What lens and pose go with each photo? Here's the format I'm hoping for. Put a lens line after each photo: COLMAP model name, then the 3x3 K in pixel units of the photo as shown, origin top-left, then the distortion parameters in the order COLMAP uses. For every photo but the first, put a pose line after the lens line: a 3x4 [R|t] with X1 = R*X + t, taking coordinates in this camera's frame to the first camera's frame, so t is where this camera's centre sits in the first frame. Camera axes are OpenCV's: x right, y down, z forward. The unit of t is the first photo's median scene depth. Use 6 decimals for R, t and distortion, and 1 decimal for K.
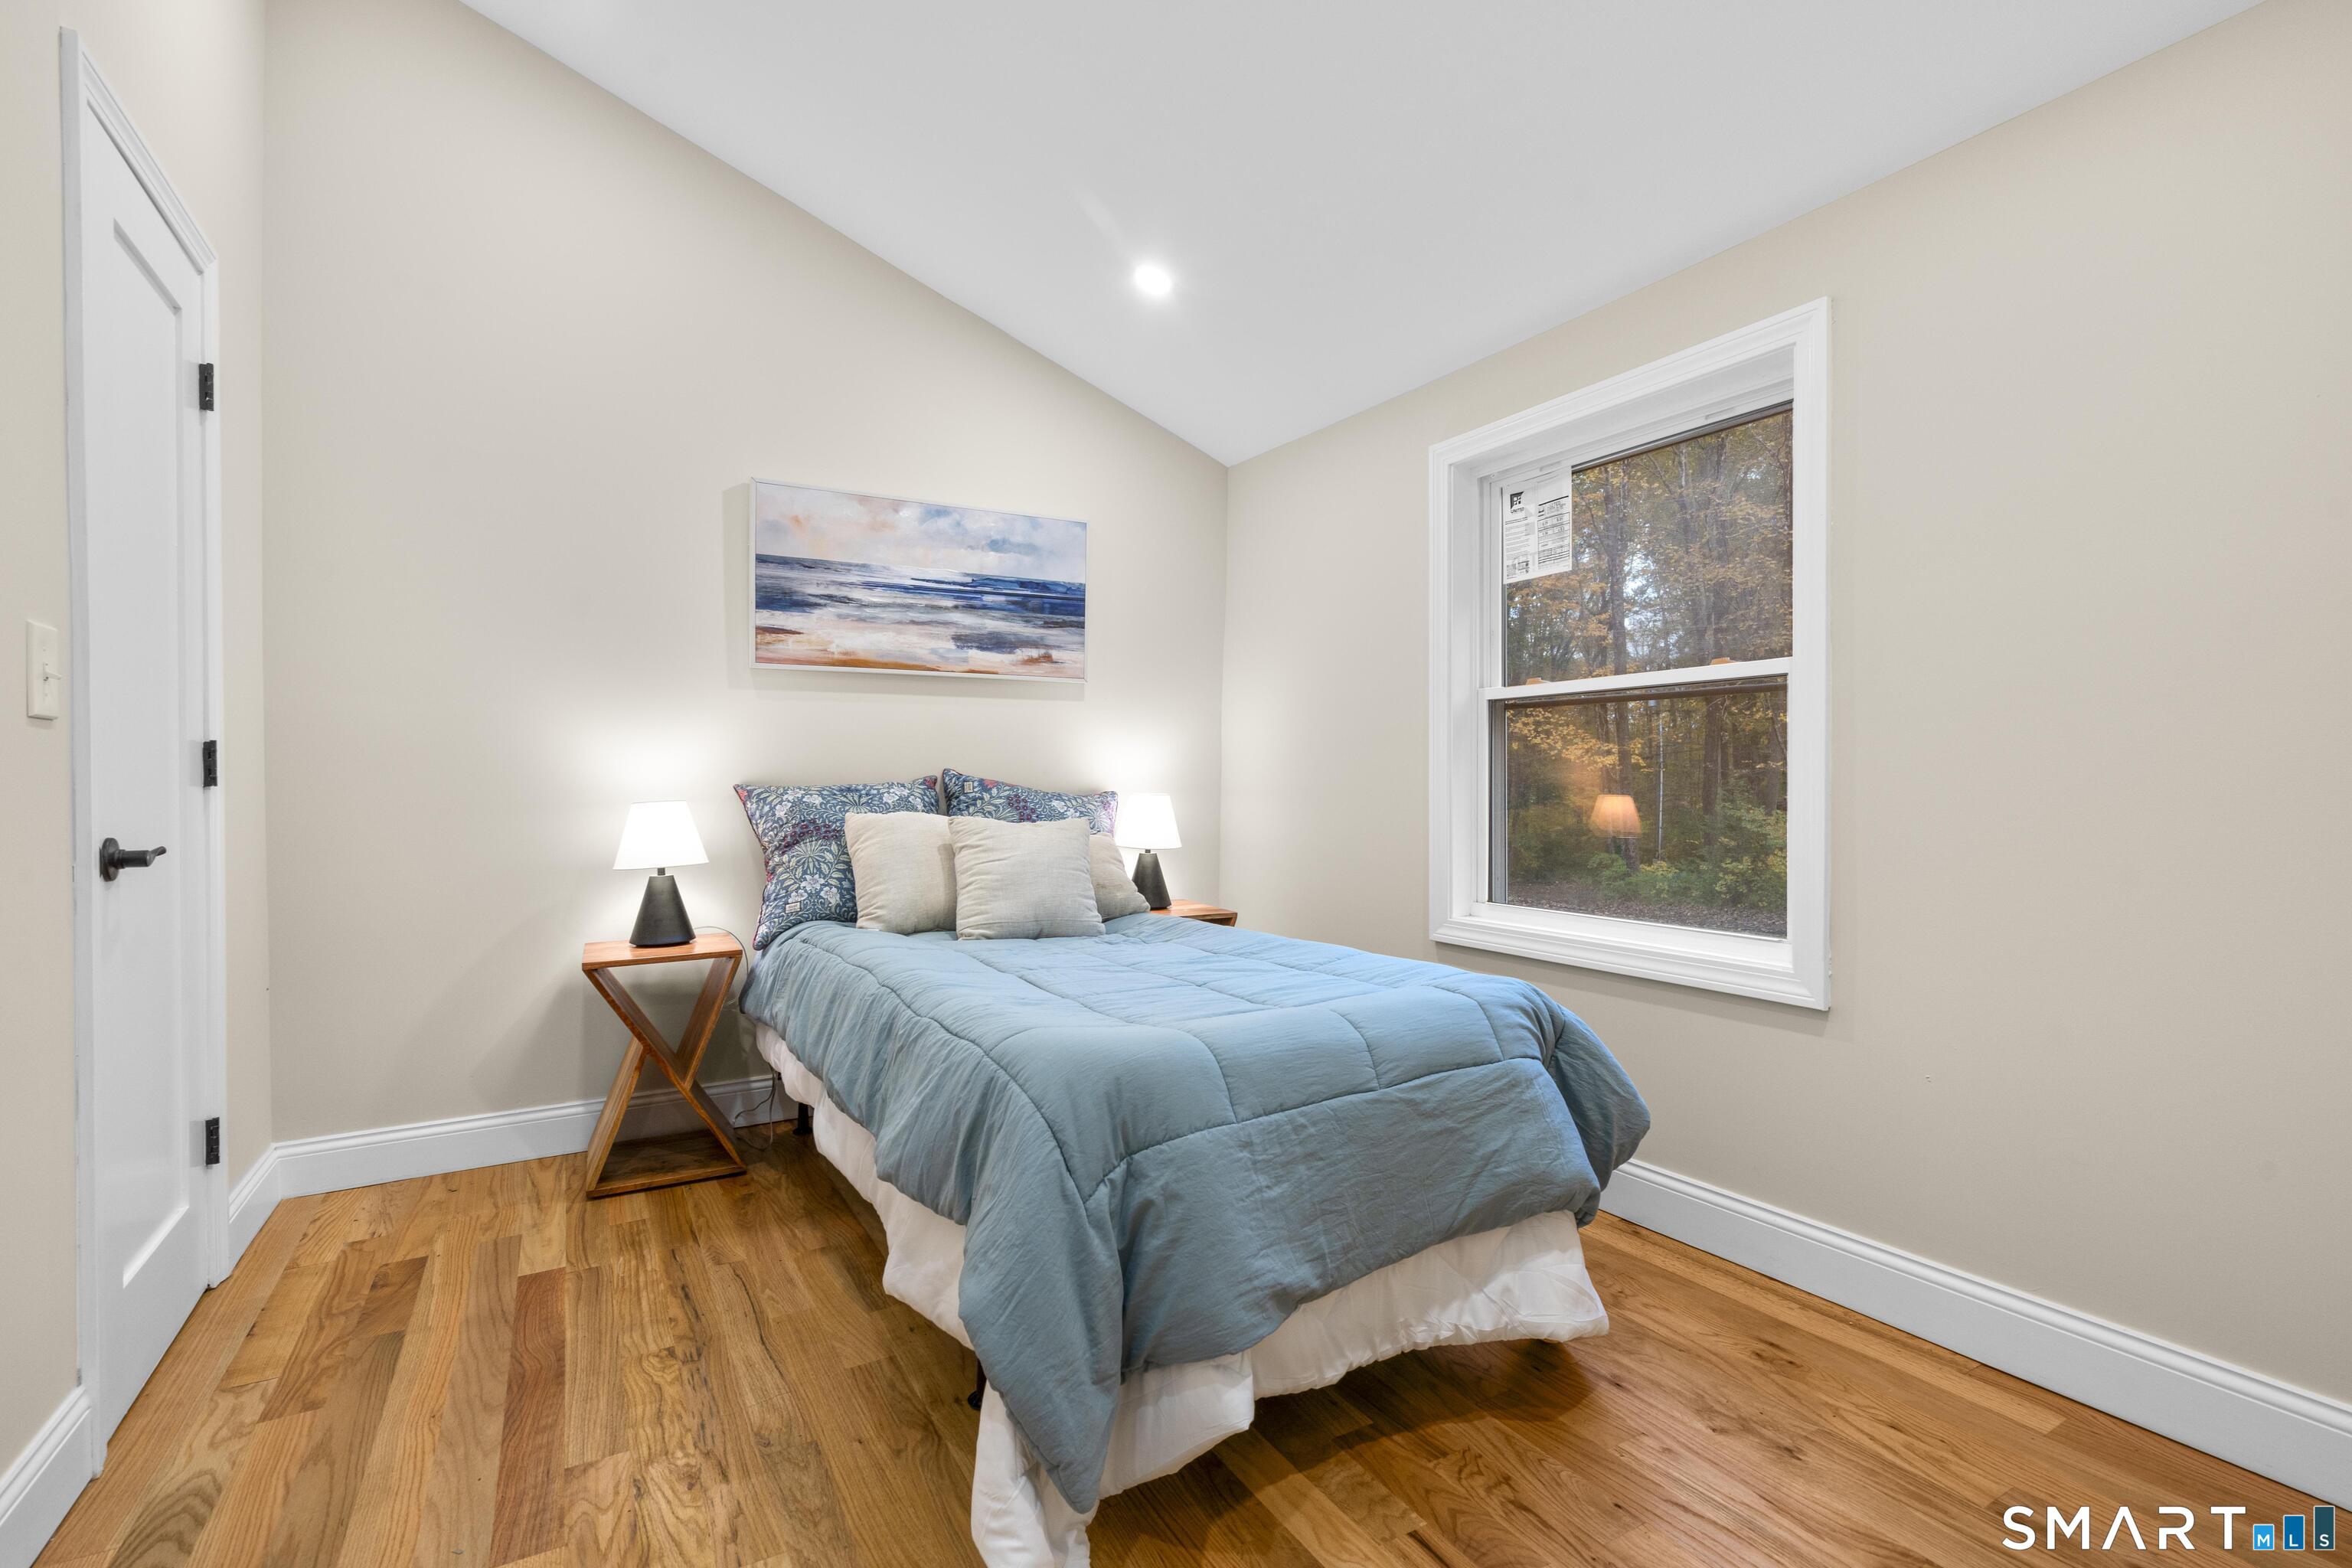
lens RADIAL K [[1076.9, 0, 1176.0], [0, 1076.9, 784.0], [0, 0, 1]] dist [0.000275, 0.000040]
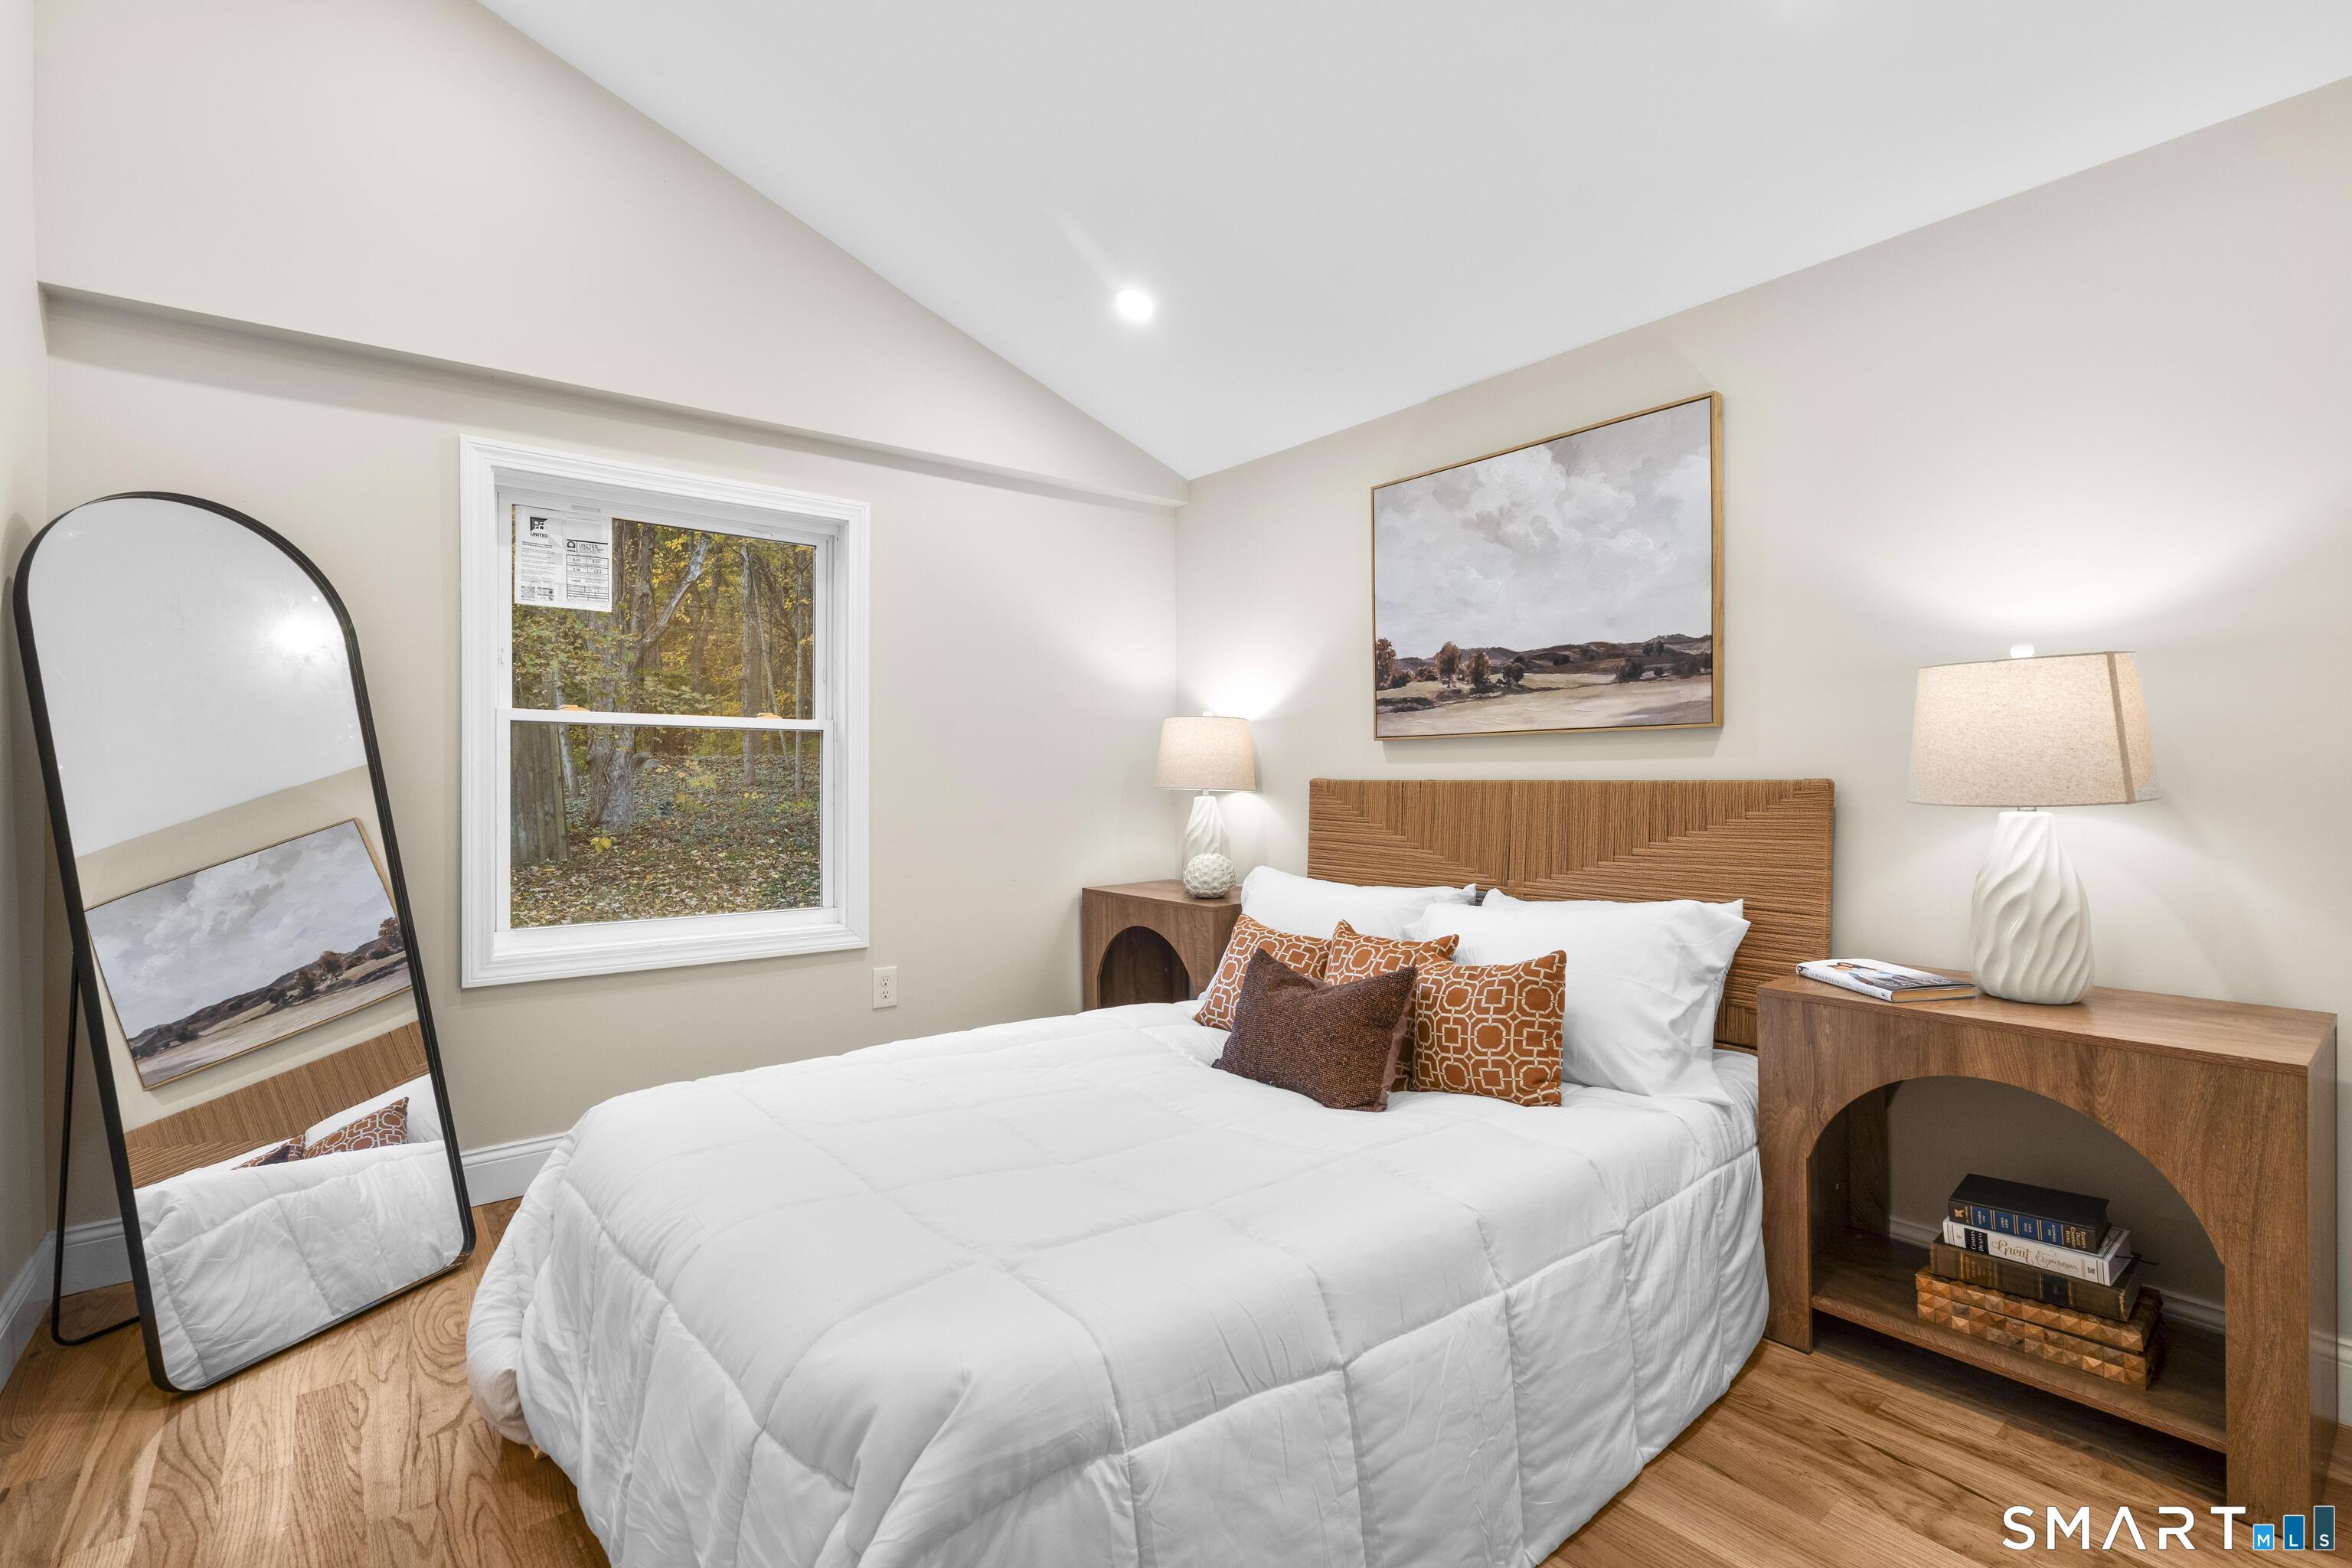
lens RADIAL K [[1076.9, 0, 1176.0], [0, 1076.9, 784.0], [0, 0, 1]] dist [0.000275, 0.000040]
pose [[-0.144915, 0.005324, 0.989430, -0.773054], [0.006166, 0.999971, -0.004478, -0.014456], [-0.989425, 0.005452, -0.144944, 0.568743]]
